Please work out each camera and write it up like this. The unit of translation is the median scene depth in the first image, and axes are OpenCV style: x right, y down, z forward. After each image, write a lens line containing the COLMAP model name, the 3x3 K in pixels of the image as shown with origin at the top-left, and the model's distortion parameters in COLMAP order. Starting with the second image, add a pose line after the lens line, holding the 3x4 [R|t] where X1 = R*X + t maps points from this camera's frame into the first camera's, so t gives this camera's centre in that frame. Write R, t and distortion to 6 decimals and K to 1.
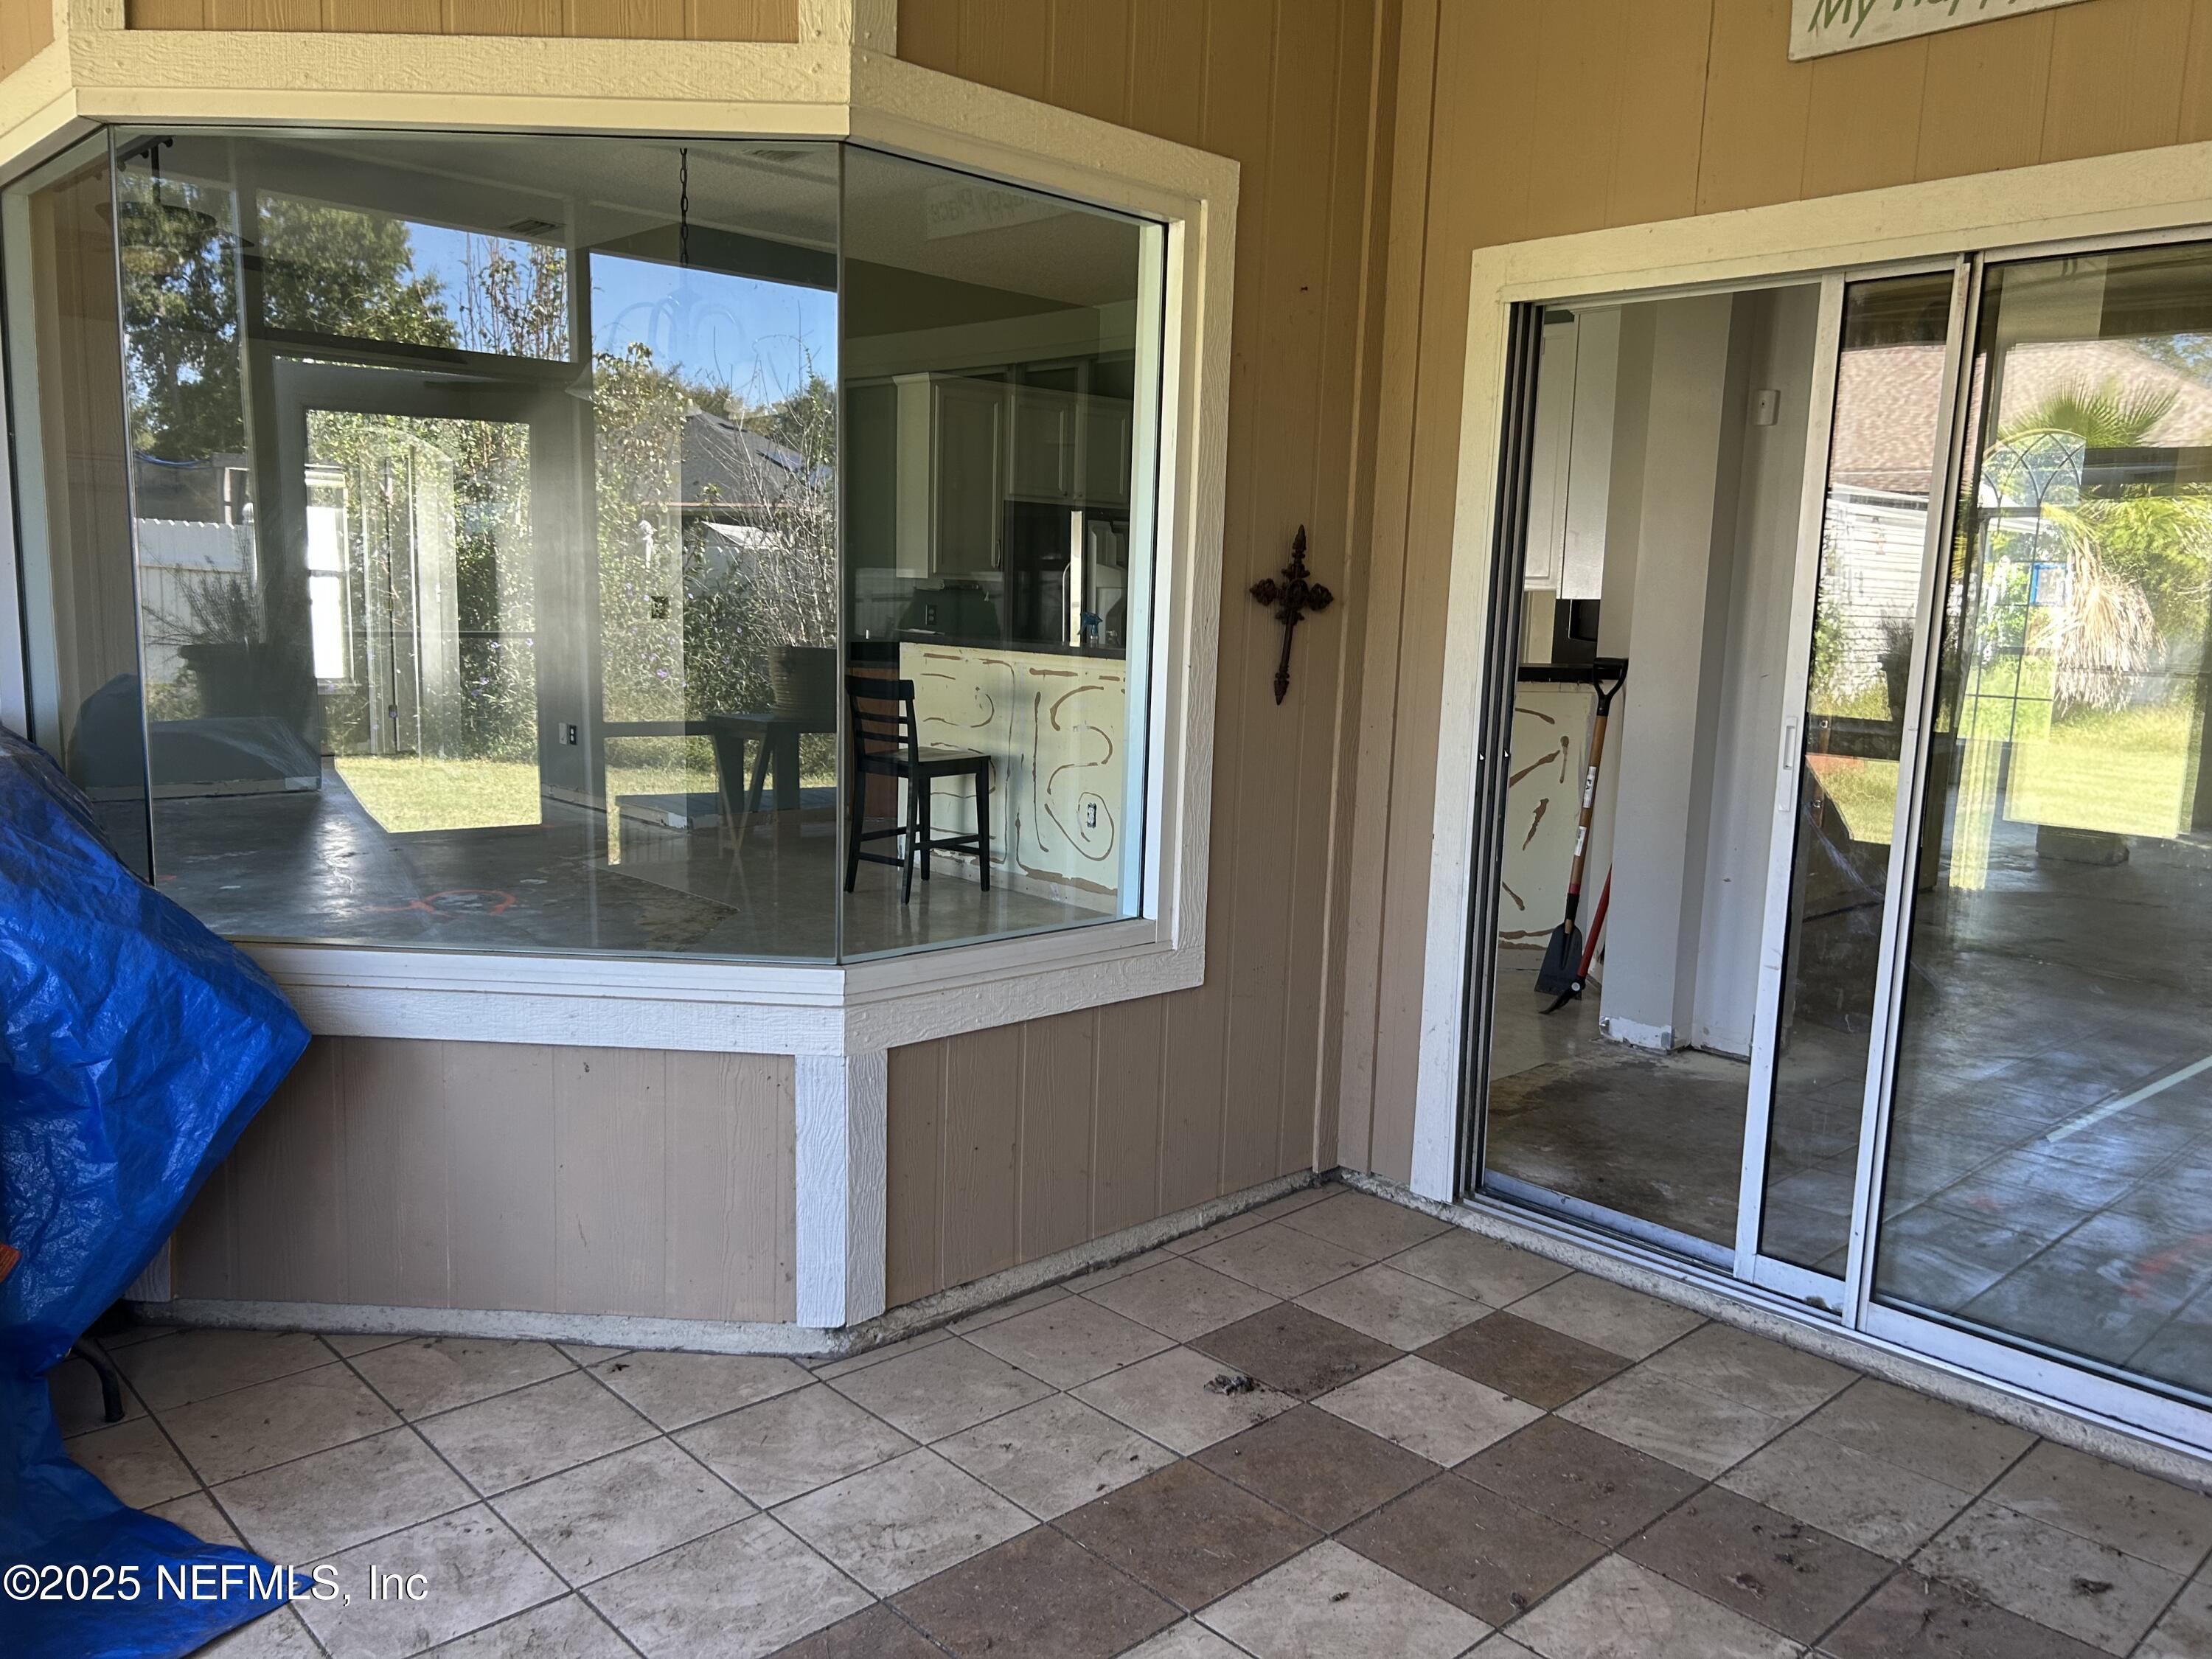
lens RADIAL K [[1673.7, 0, 1106.2], [0, 1673.7, 870.5], [0, 0, 1]] dist [0.016908, 0.003625]
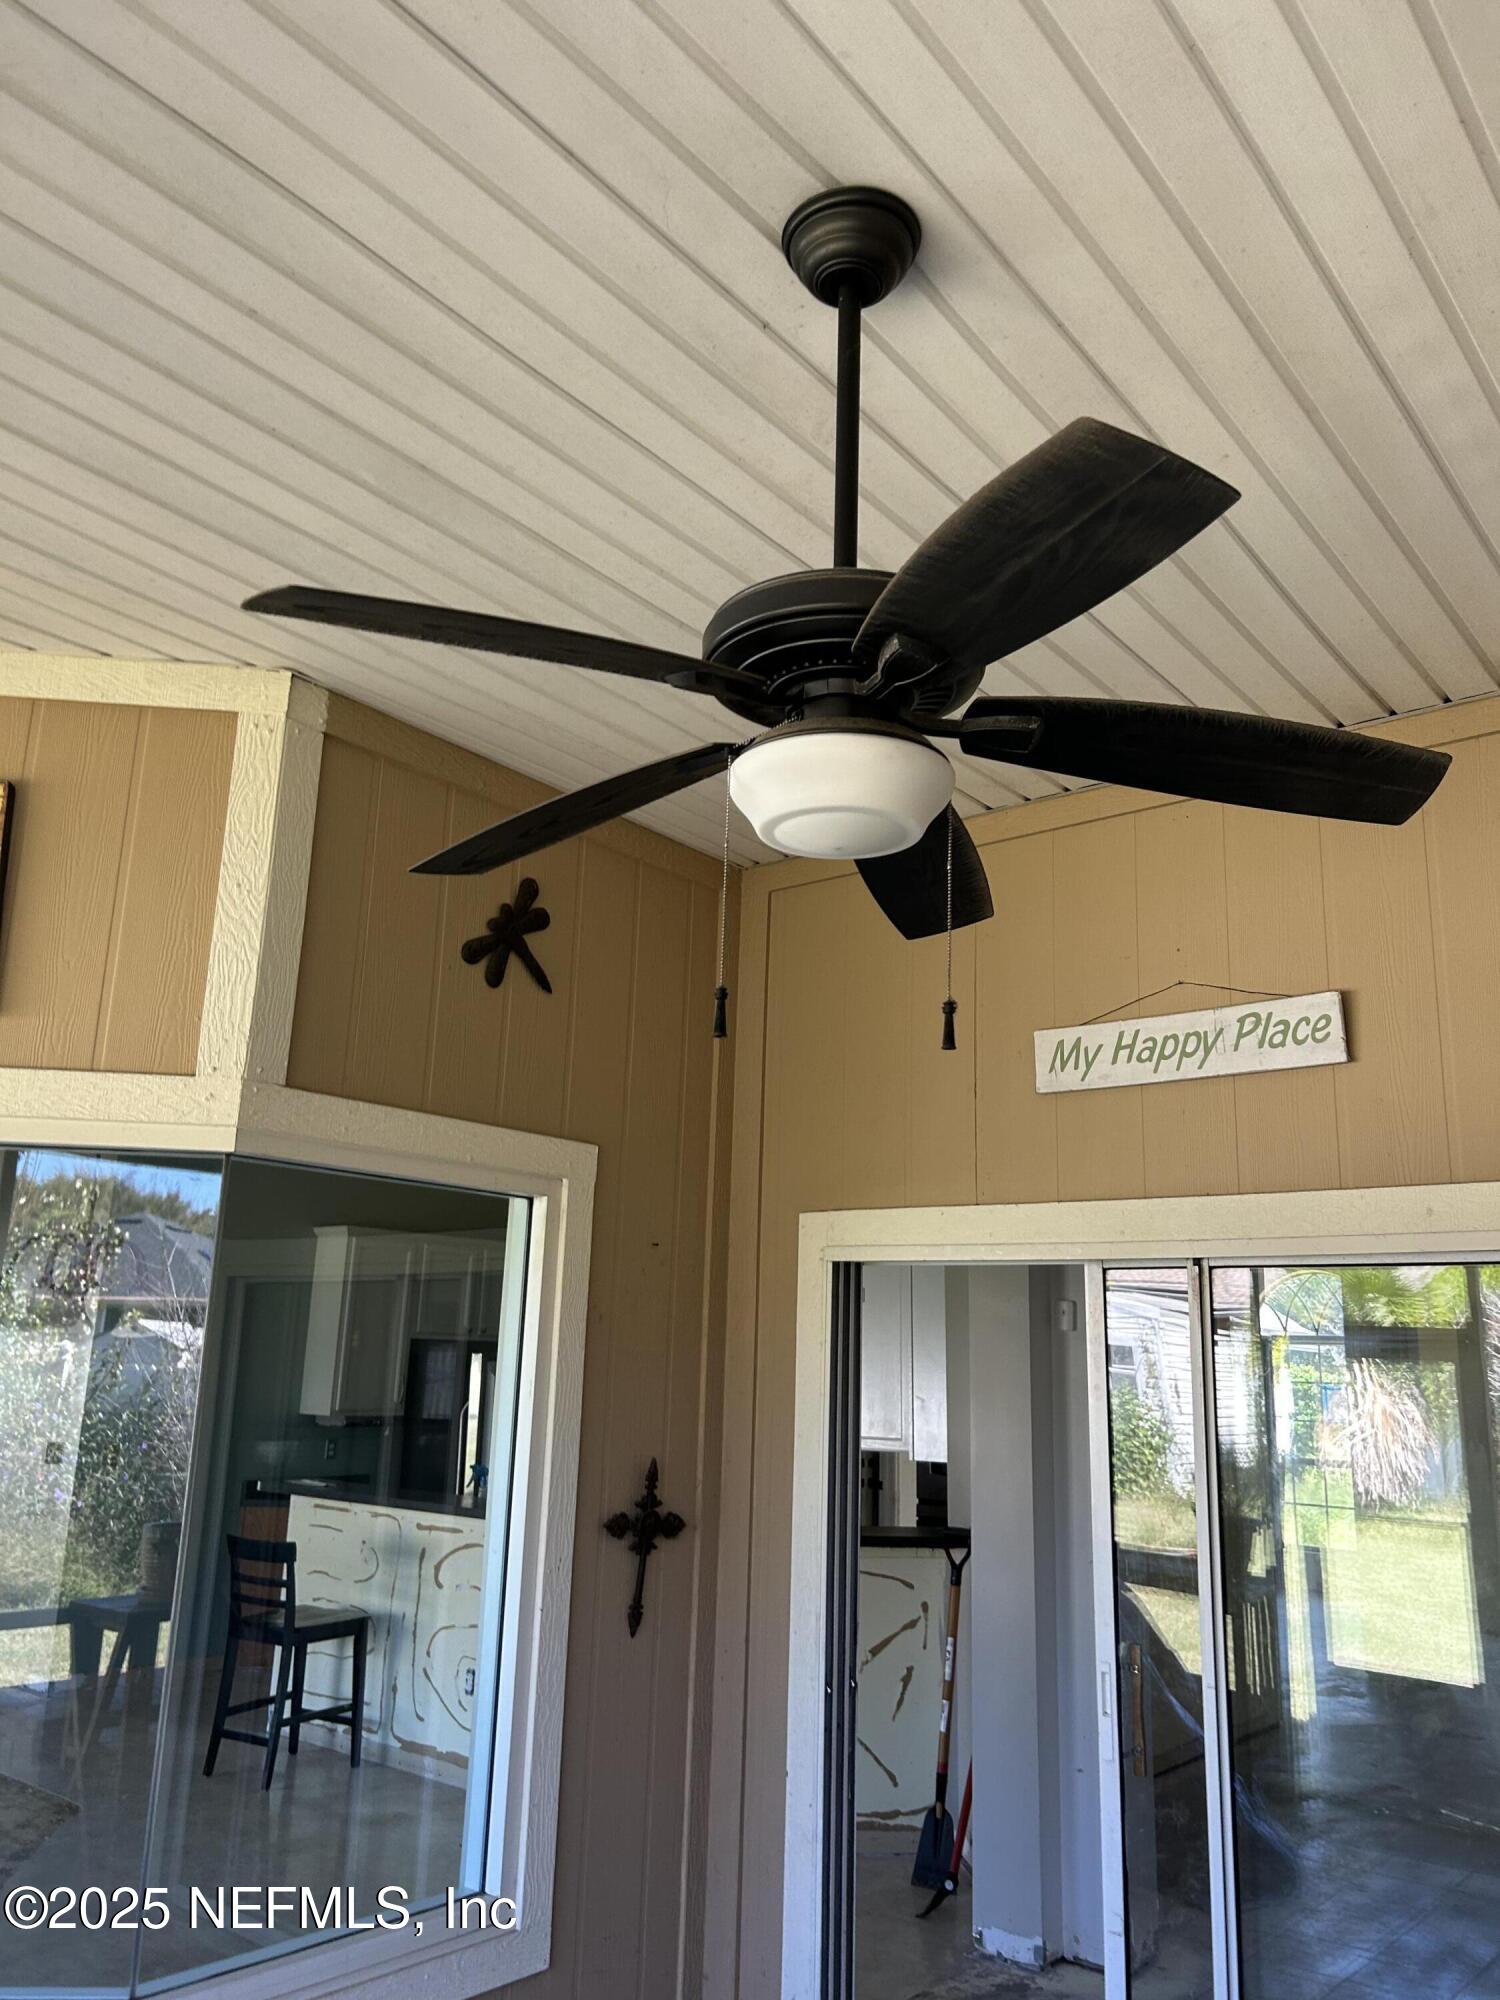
lens RADIAL K [[1511.1, 0, 750.0], [0, 1511.1, 1000.0], [0, 0, 1]] dist [0.096094, -0.164356]
pose [[0.989888, 0.033952, 0.137731, 0.021240], [0.022378, 0.921403, -0.387964, -0.061352], [-0.140078, 0.387123, 0.911325, -0.007324]]
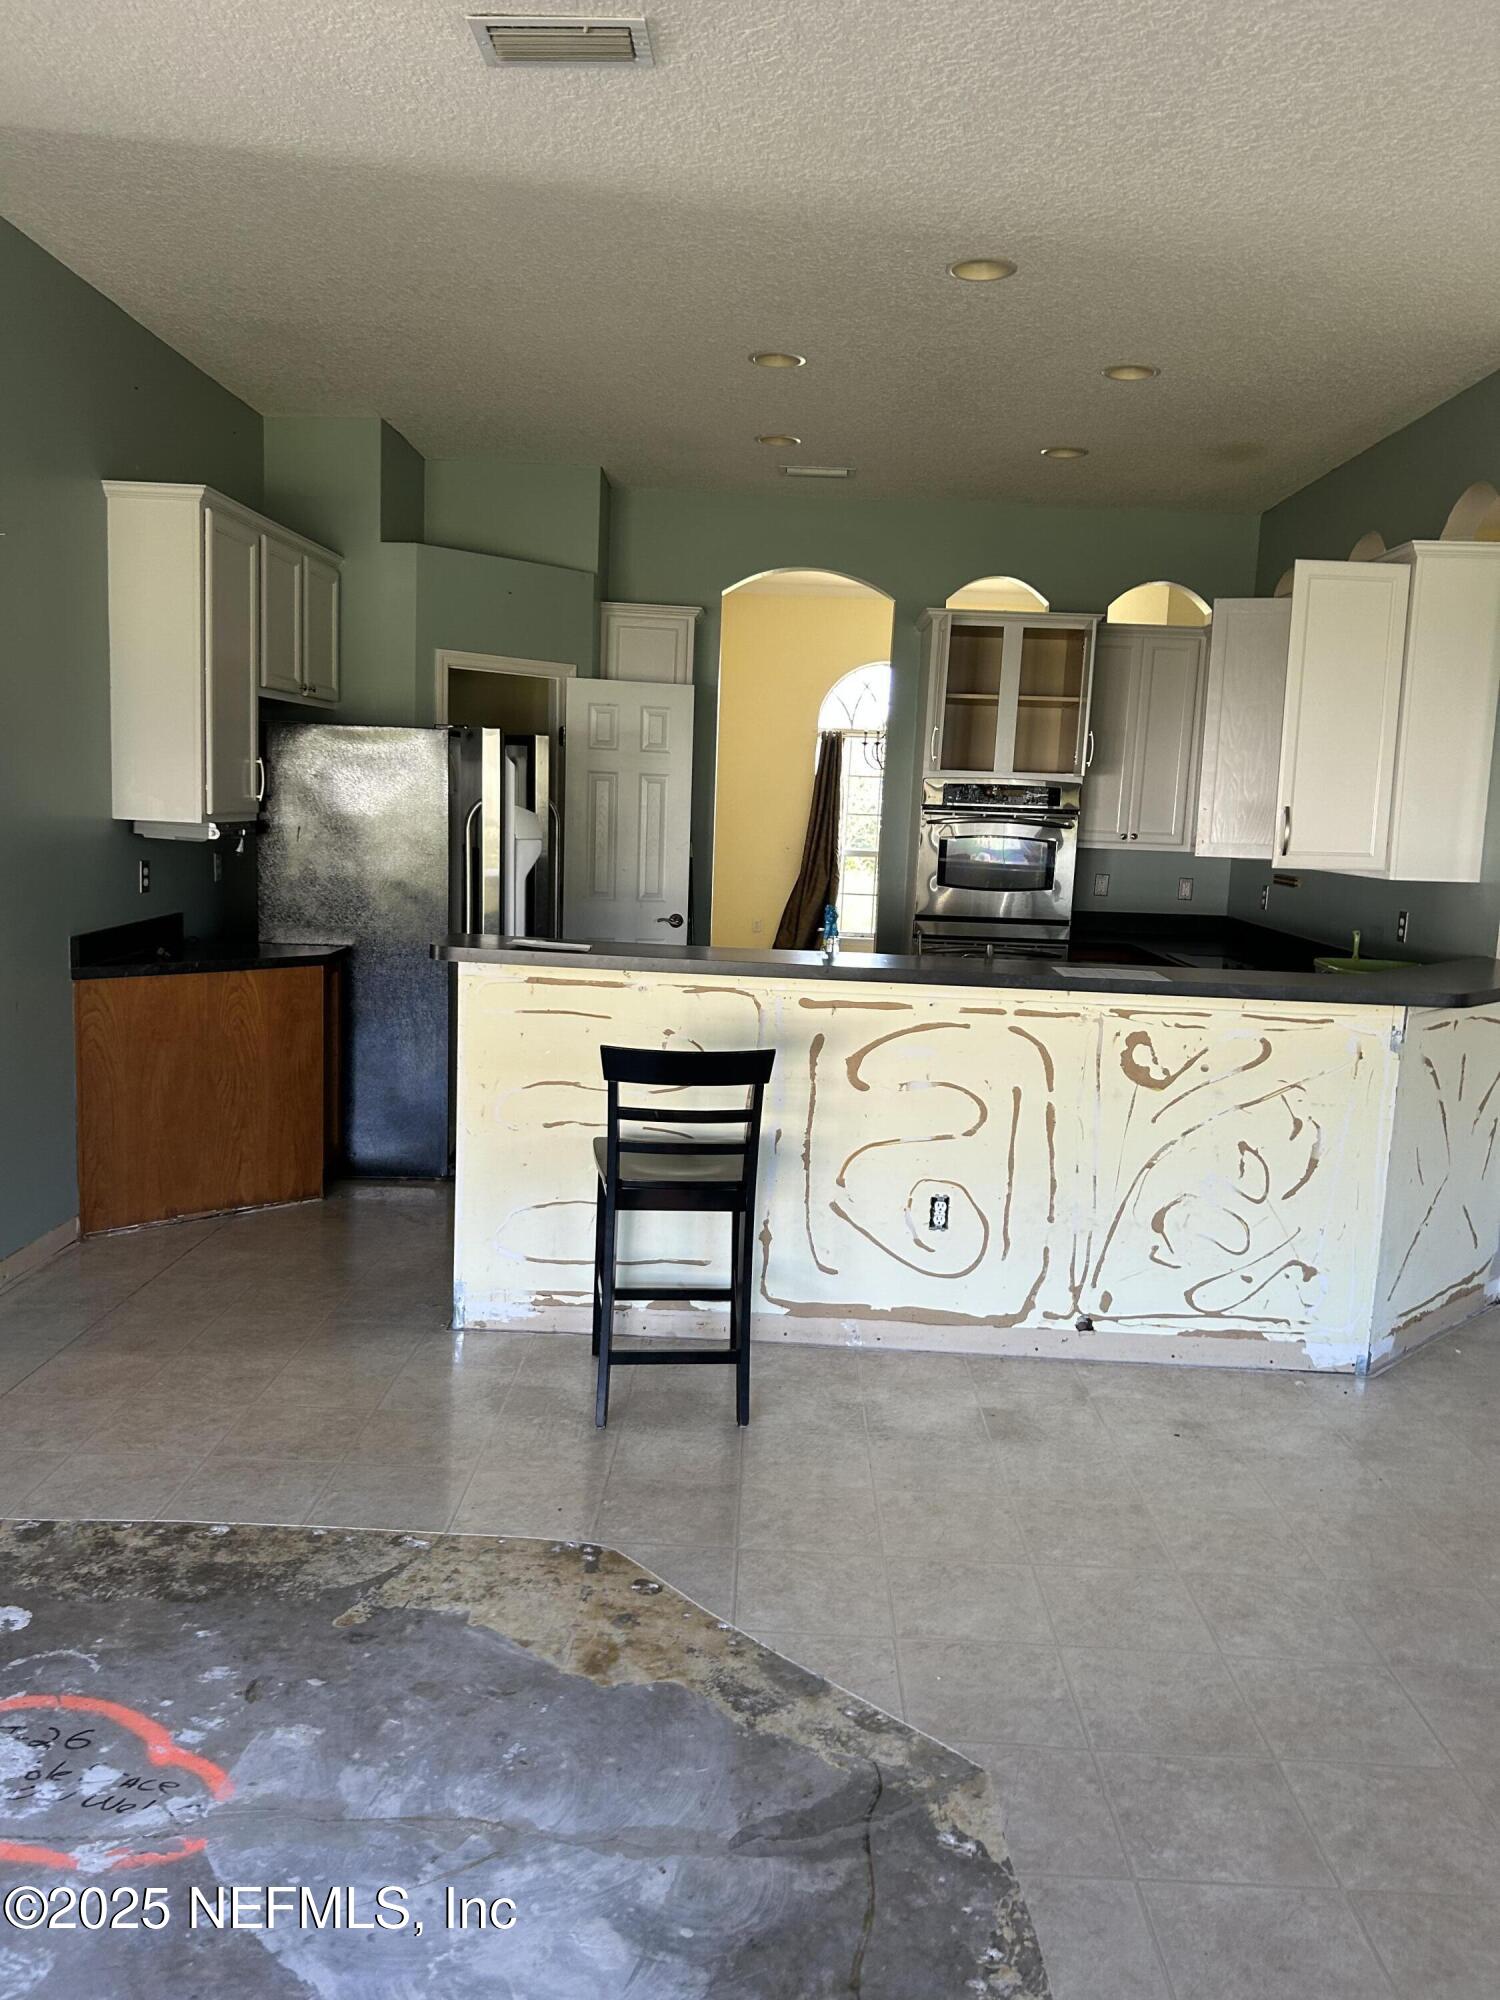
lens RADIAL K [[1509.8, 0, 750.0], [0, 1509.8, 1000.0], [0, 0, 1]] dist [0.008685, -0.001645]
pose [[0.687295, -0.098829, 0.719624, -0.602123], [0.096830, 0.994325, 0.044074, -0.187412], [-0.719896, 0.039389, 0.692964, 0.780908]]
